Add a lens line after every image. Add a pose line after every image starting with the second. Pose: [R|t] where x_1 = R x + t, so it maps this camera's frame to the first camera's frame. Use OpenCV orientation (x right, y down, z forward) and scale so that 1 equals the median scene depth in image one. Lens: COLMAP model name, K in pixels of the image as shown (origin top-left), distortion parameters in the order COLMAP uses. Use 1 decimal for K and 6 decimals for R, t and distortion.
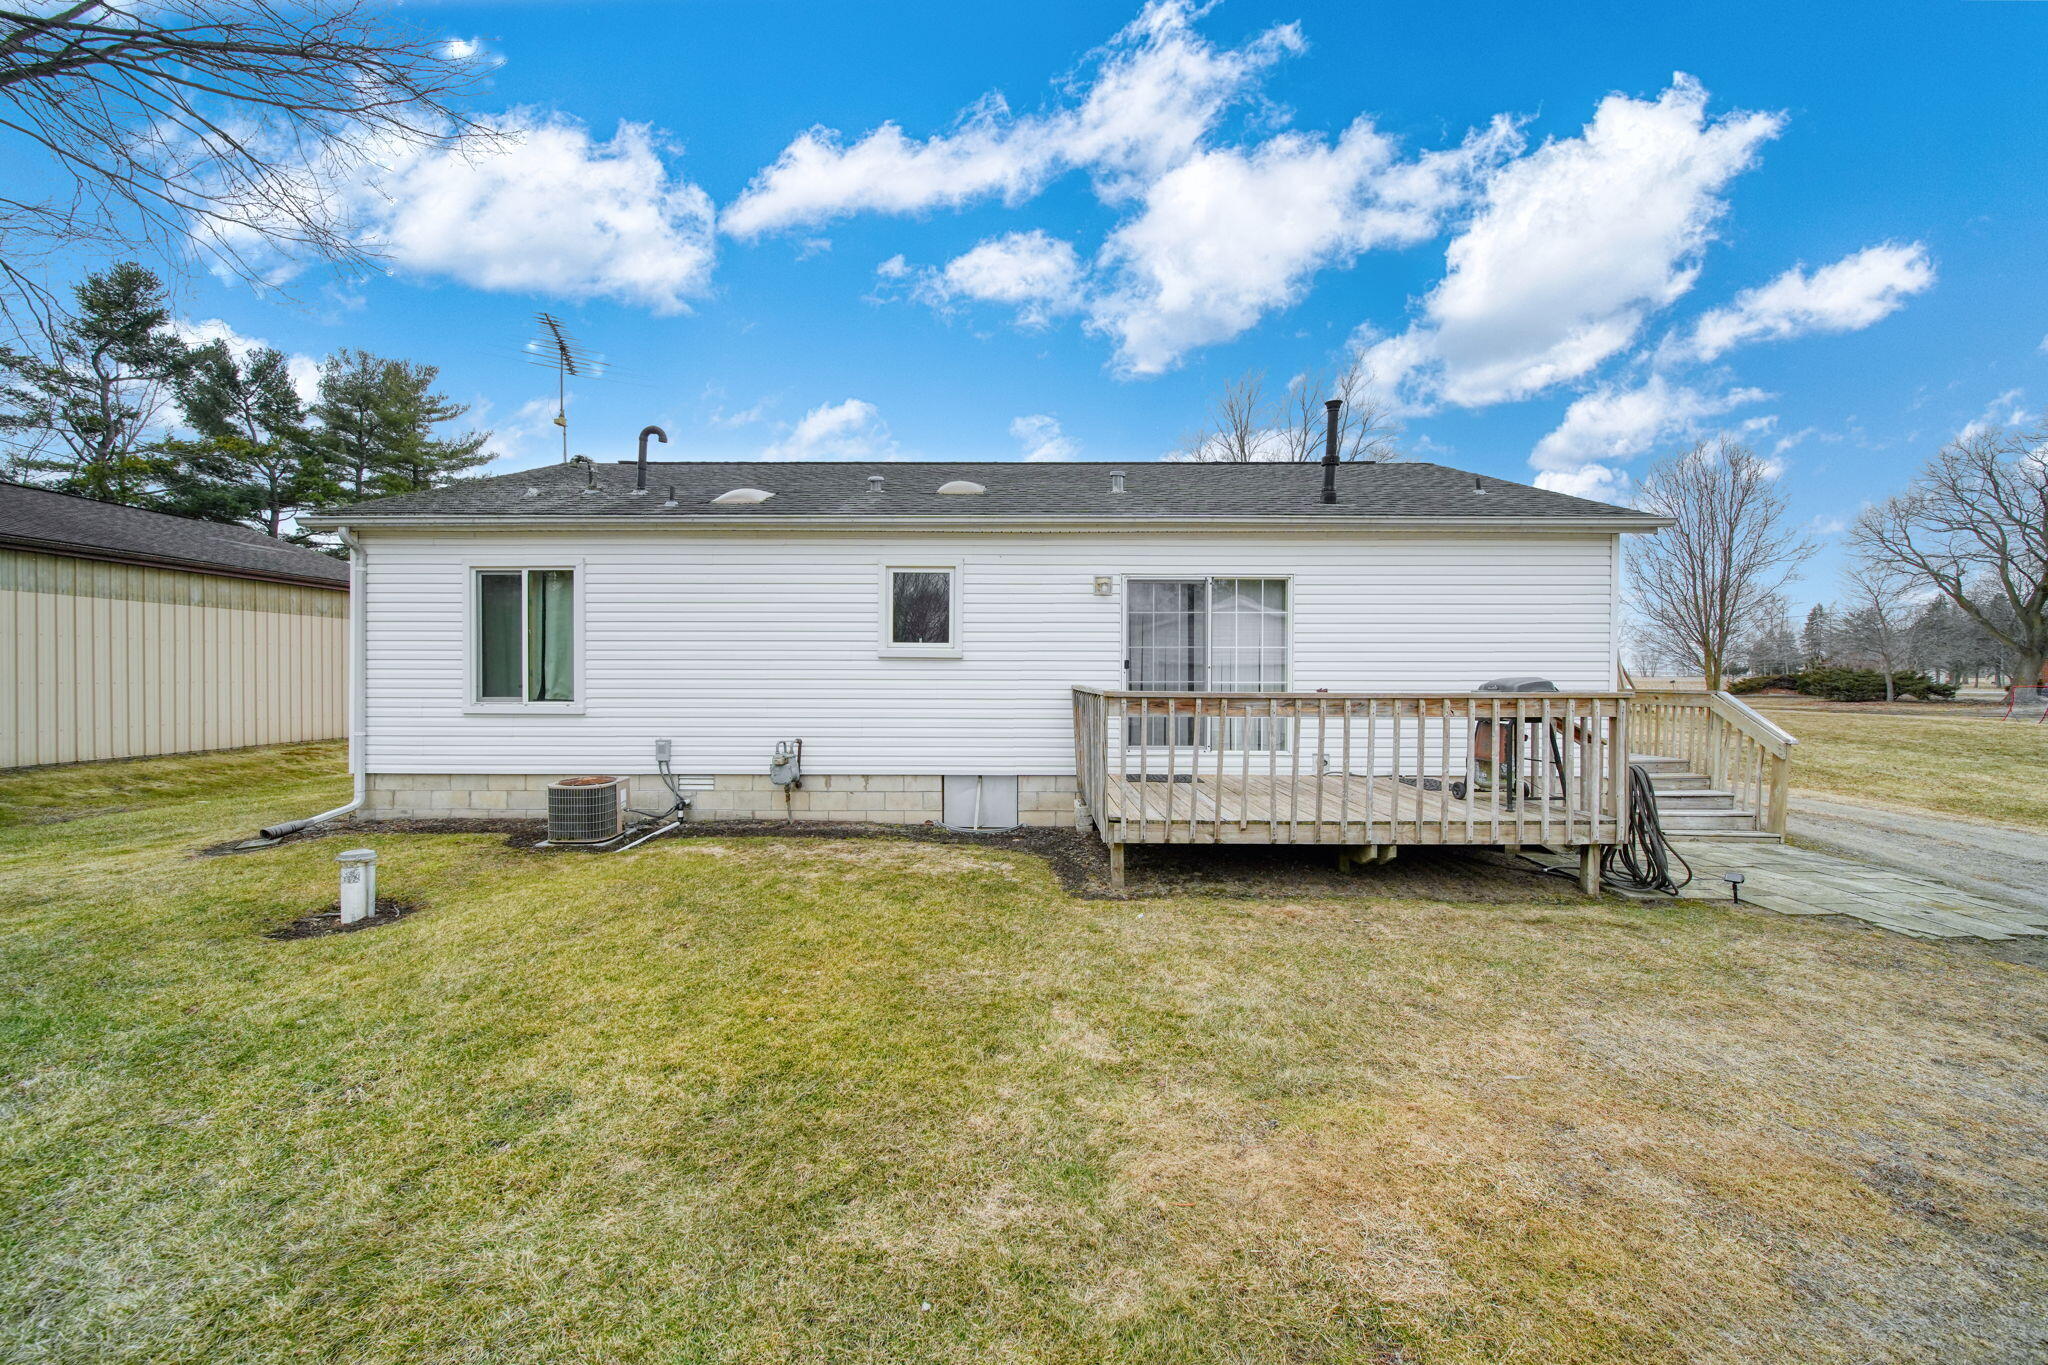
lens RADIAL K [[716.5, 0, 1024.0], [0, 716.5, 682.5], [0, 0, 1]] dist [-0.002571, -0.000292]
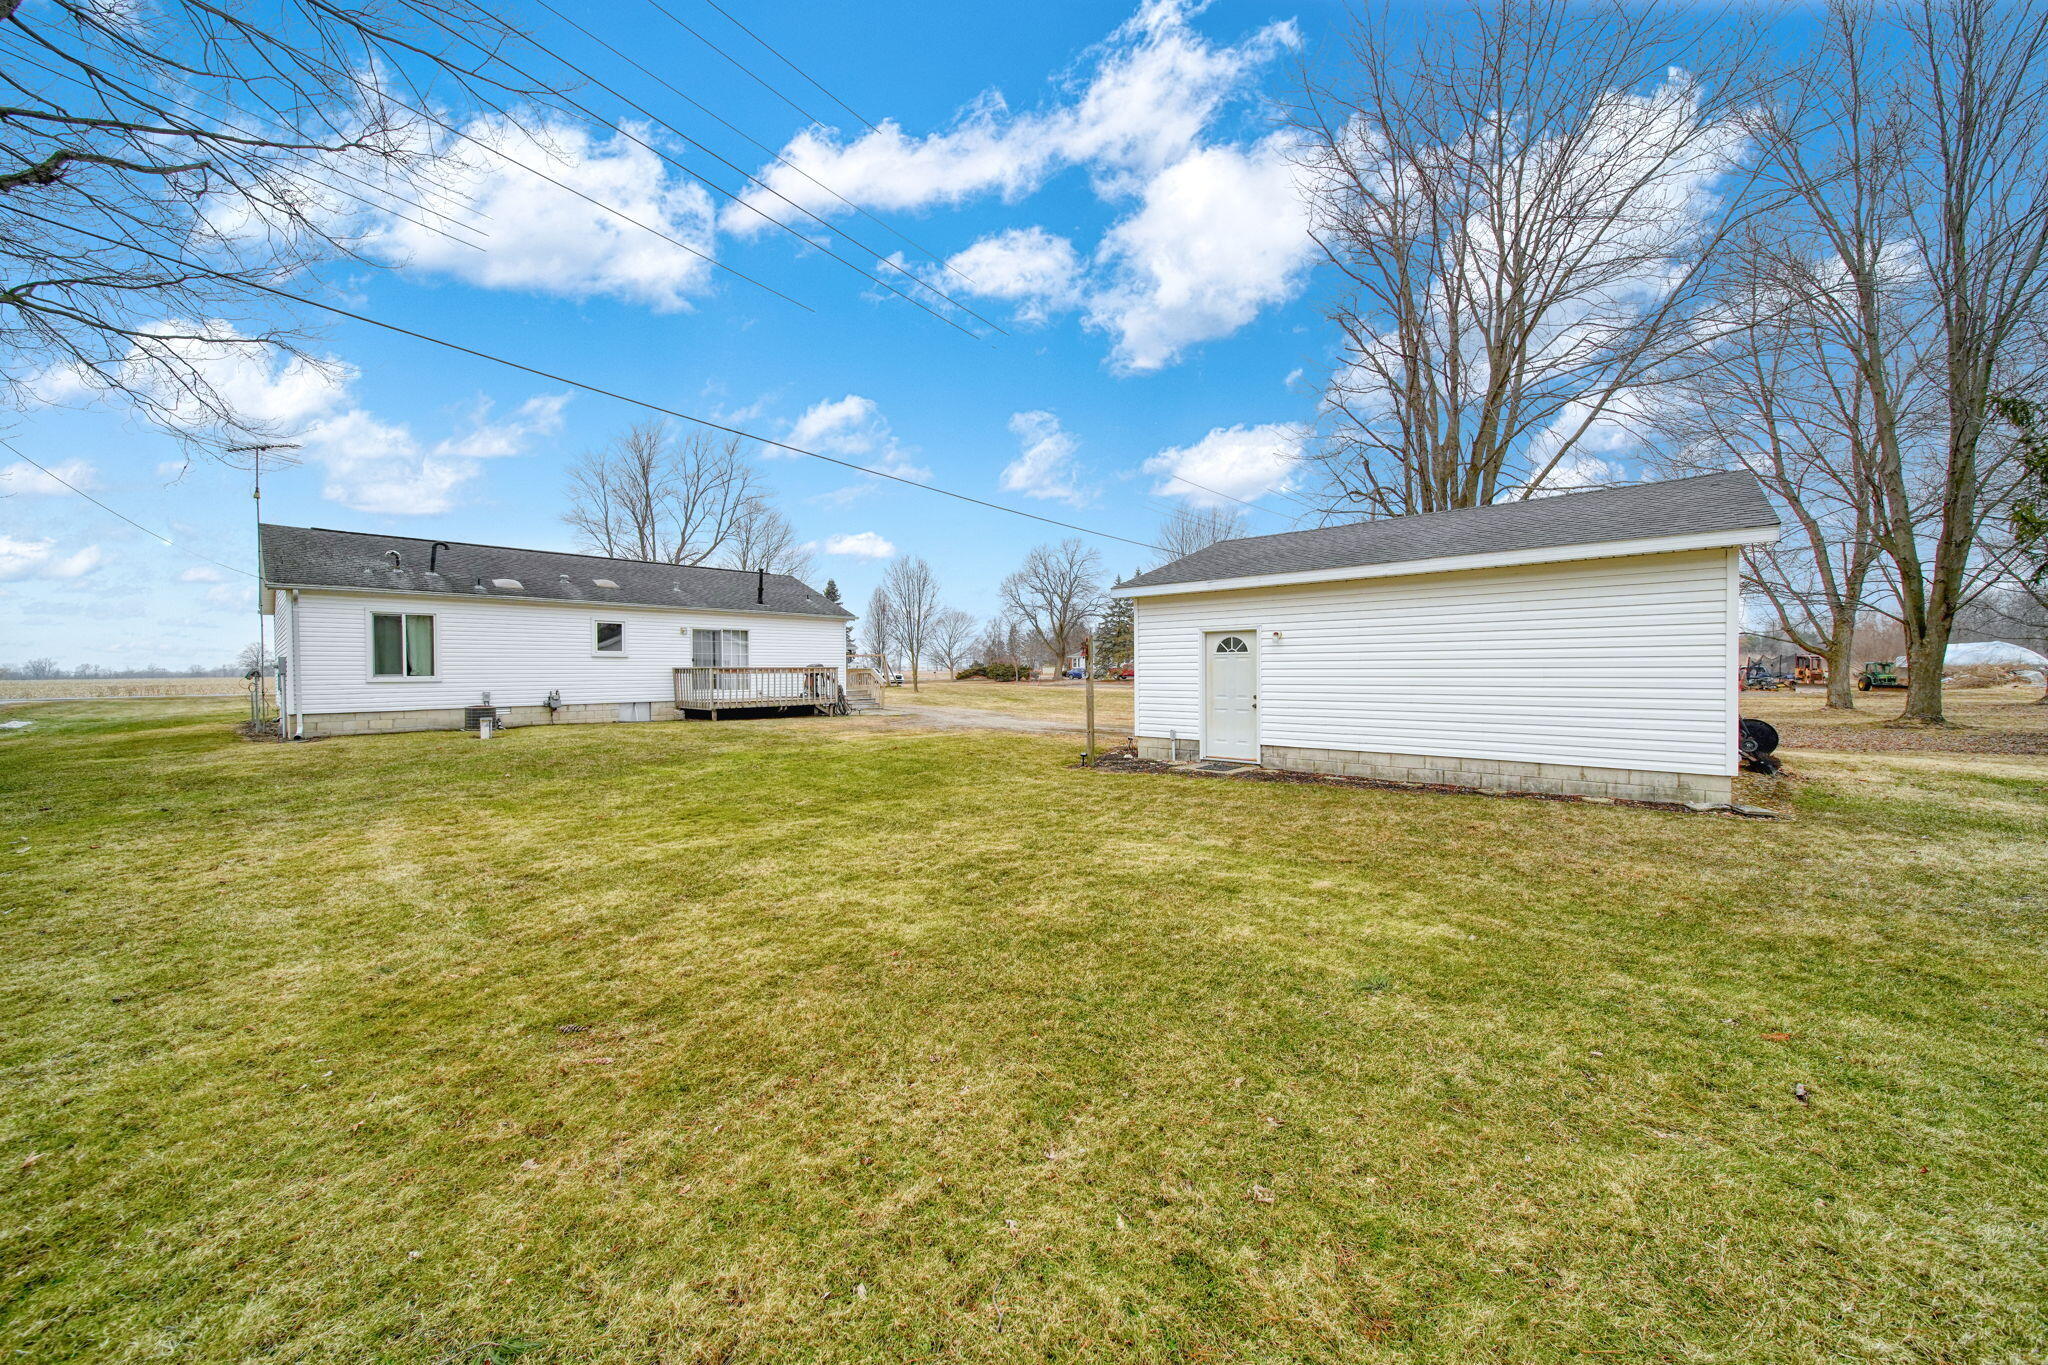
lens RADIAL K [[716.5, 0, 1024.0], [0, 716.5, 682.5], [0, 0, 1]] dist [-0.002571, -0.000292]
pose [[0.676637, -0.025513, 0.735874, -1.026408], [0.025064, 0.999618, 0.011612, 0.067287], [-0.735890, 0.010587, 0.677019, -1.816688]]
